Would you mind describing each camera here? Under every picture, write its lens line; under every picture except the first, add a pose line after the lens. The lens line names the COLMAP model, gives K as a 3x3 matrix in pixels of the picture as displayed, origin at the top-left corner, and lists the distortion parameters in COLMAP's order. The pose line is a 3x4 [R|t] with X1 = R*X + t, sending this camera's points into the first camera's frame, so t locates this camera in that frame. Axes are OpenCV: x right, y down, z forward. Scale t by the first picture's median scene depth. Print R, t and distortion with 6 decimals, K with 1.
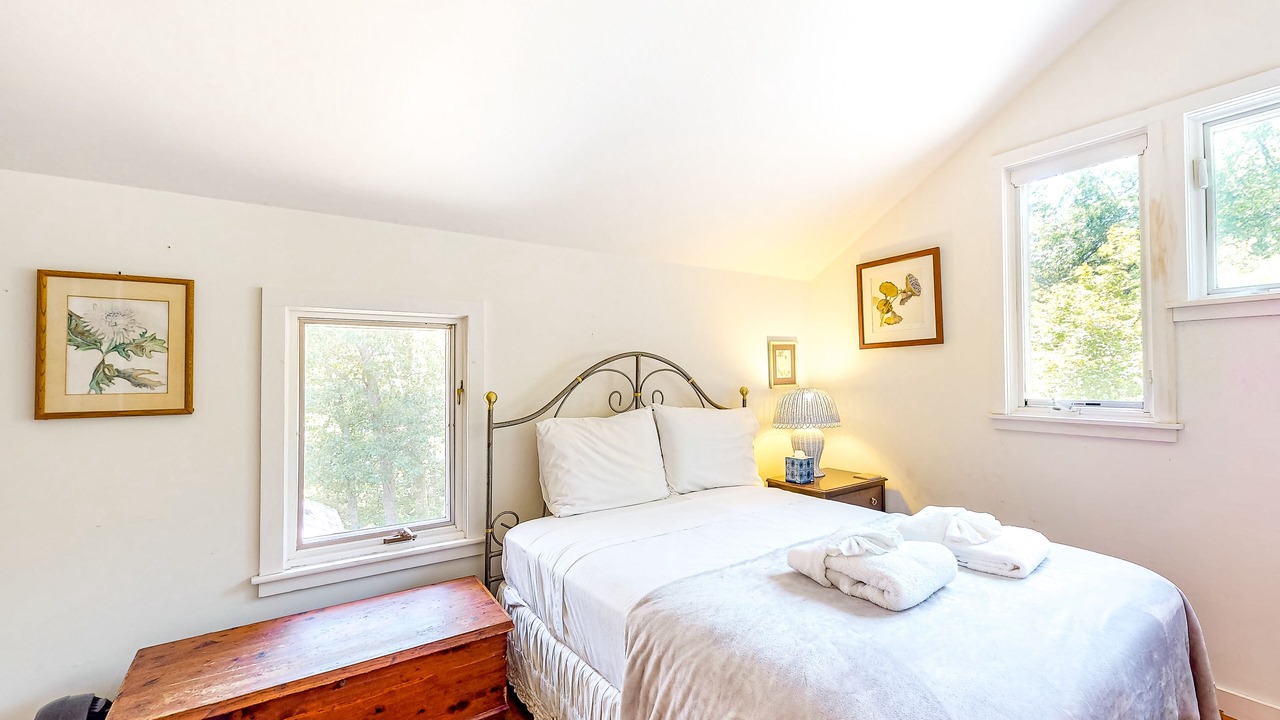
lens RADIAL K [[512.8, 0, 640.0], [0, 512.8, 360.0], [0, 0, 1]] dist [-0.001783, -0.000176]
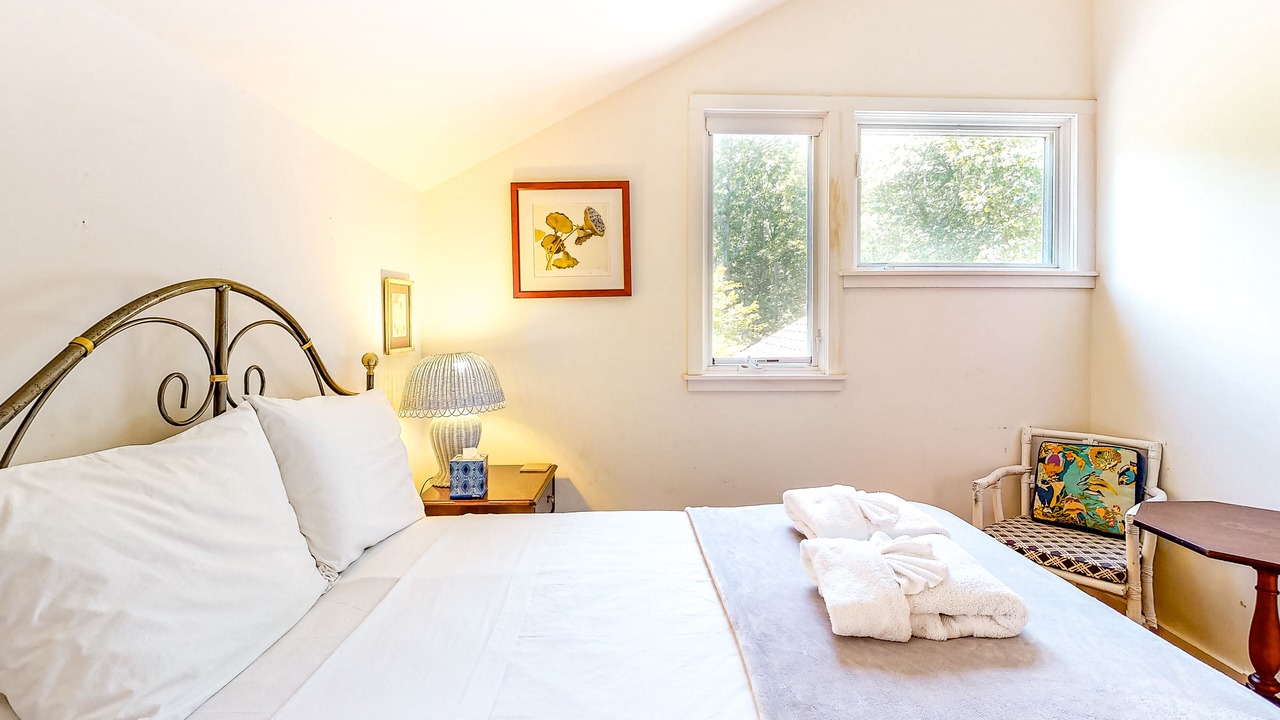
lens RADIAL K [[612.1, 0, 640.1], [0, 612.1, 334.9], [0, 0, 1]] dist [-0.001744, -0.000209]
pose [[0.529470, -0.002132, 0.848326, -0.246993], [-0.025762, 0.999495, 0.018591, 0.012078], [-0.847937, -0.031698, 0.529148, 0.419085]]
